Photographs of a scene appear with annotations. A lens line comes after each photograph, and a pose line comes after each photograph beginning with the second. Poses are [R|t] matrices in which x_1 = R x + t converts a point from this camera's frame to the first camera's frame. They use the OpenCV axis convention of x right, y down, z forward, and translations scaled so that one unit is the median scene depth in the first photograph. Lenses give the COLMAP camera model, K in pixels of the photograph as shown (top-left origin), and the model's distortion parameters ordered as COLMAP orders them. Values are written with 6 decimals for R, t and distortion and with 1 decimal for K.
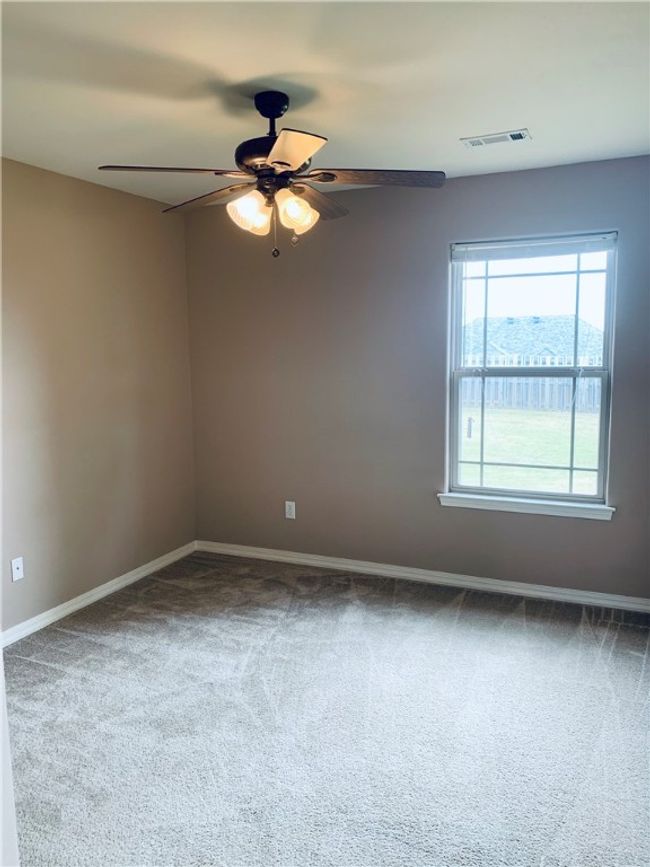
lens RADIAL K [[842.5, 0, 324.9], [0, 842.5, 469.8], [0, 0, 1]] dist [-0.000942, -0.000888]
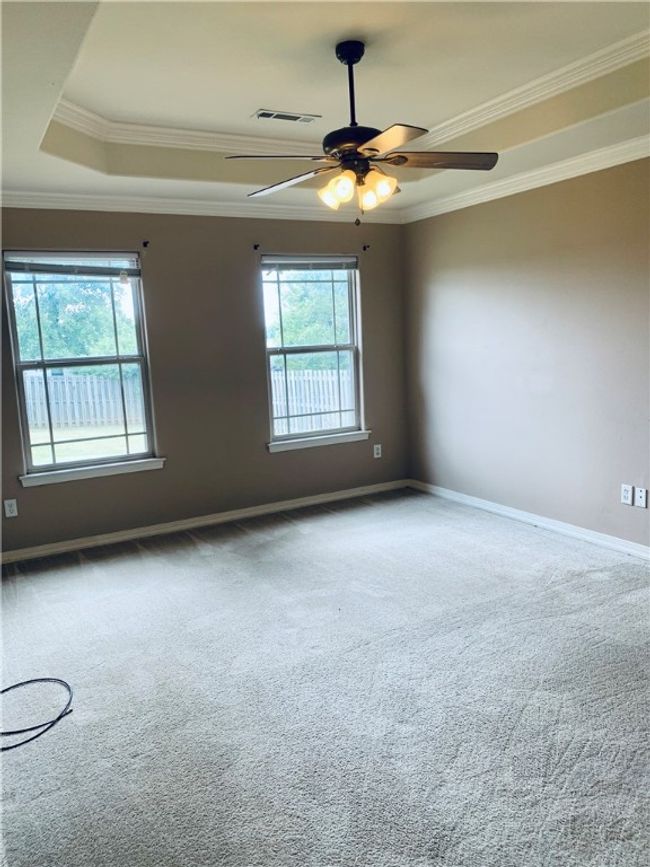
lens RADIAL K [[661.7, 0, 325.0], [0, 661.7, 433.5], [0, 0, 1]] dist [-0.001242, -0.000205]
pose [[0.523927, -0.144280, 0.839454, -0.689671], [0.158017, 0.984905, 0.070656, -0.047648], [-0.836977, 0.095629, 0.538818, 0.366872]]
